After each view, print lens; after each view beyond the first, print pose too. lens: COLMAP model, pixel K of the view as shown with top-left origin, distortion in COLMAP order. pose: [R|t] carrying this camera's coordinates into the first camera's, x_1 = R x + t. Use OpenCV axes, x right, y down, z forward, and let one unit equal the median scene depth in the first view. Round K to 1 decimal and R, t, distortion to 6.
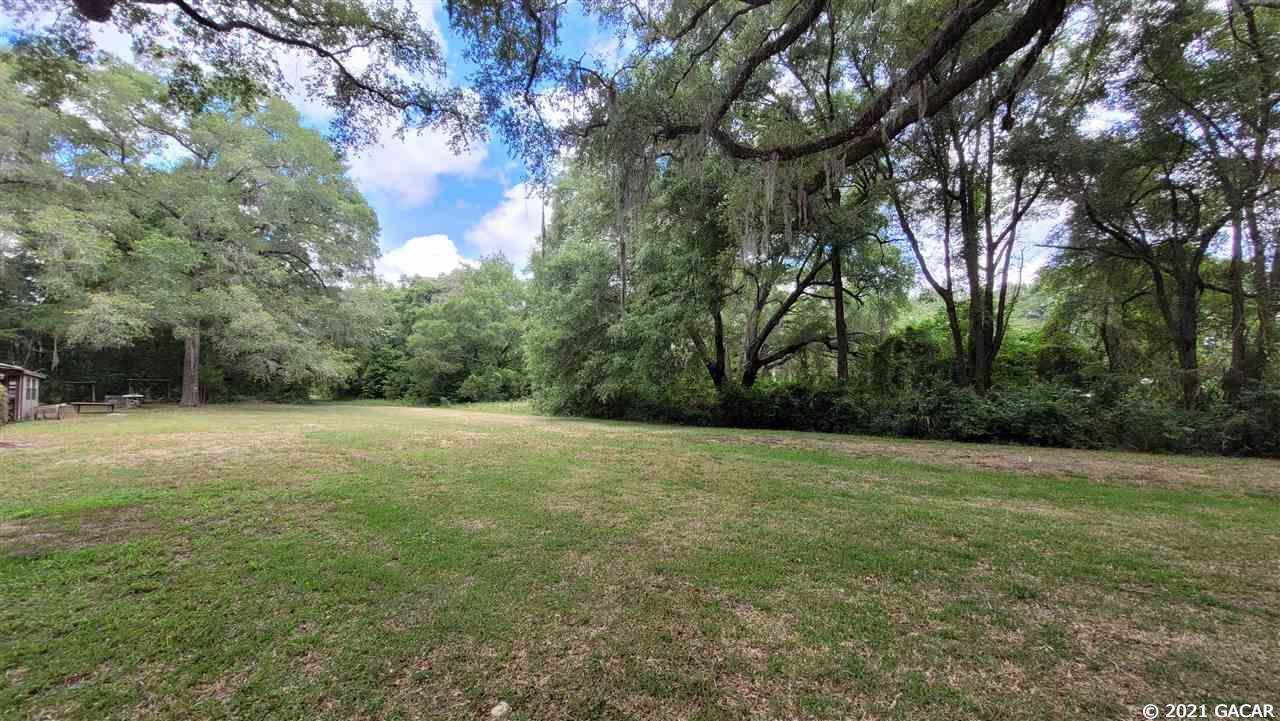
lens RADIAL K [[507.5, 0, 646.0], [0, 507.5, 373.9], [0, 0, 1]] dist [-0.001442, -0.000210]
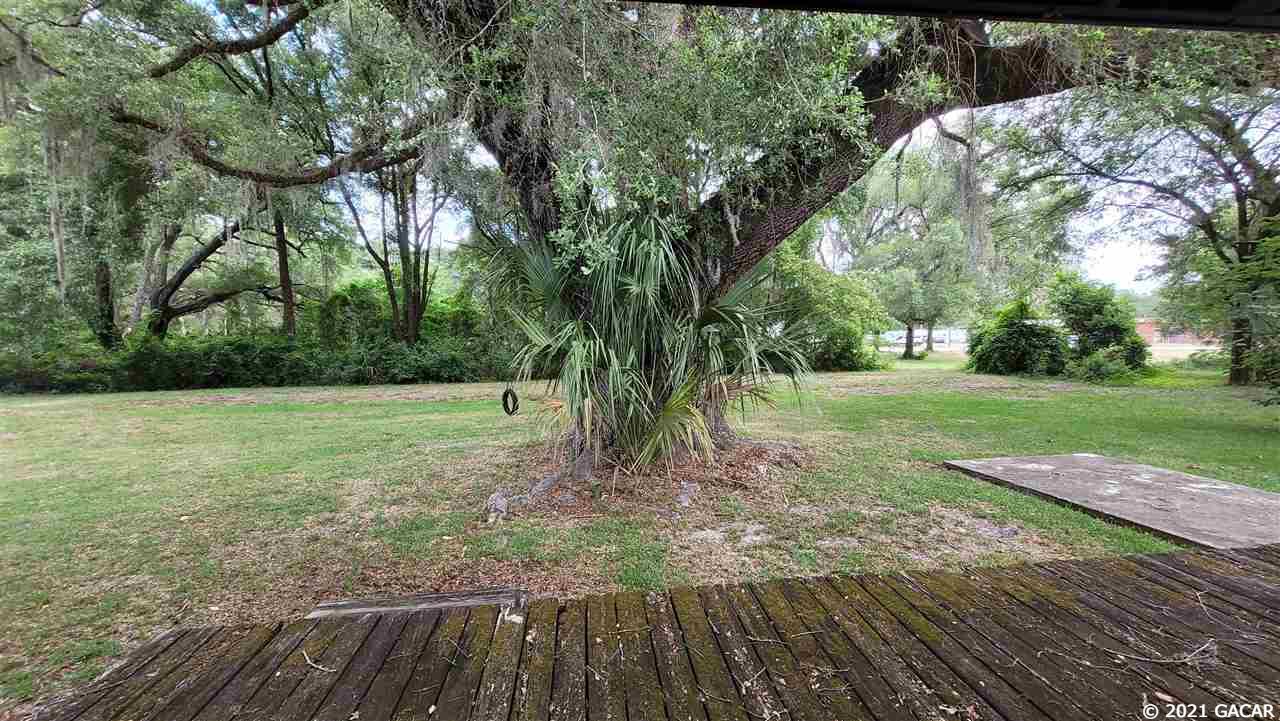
lens RADIAL K [[507.5, 0, 640.0], [0, 507.5, 371.0], [0, 0, 1]] dist [-0.001442, -0.000210]
pose [[0.547307, -0.063572, 0.834514, -0.096237], [-0.019516, 0.995870, 0.088663, -0.022013], [-0.836704, -0.064812, 0.543807, -0.178040]]
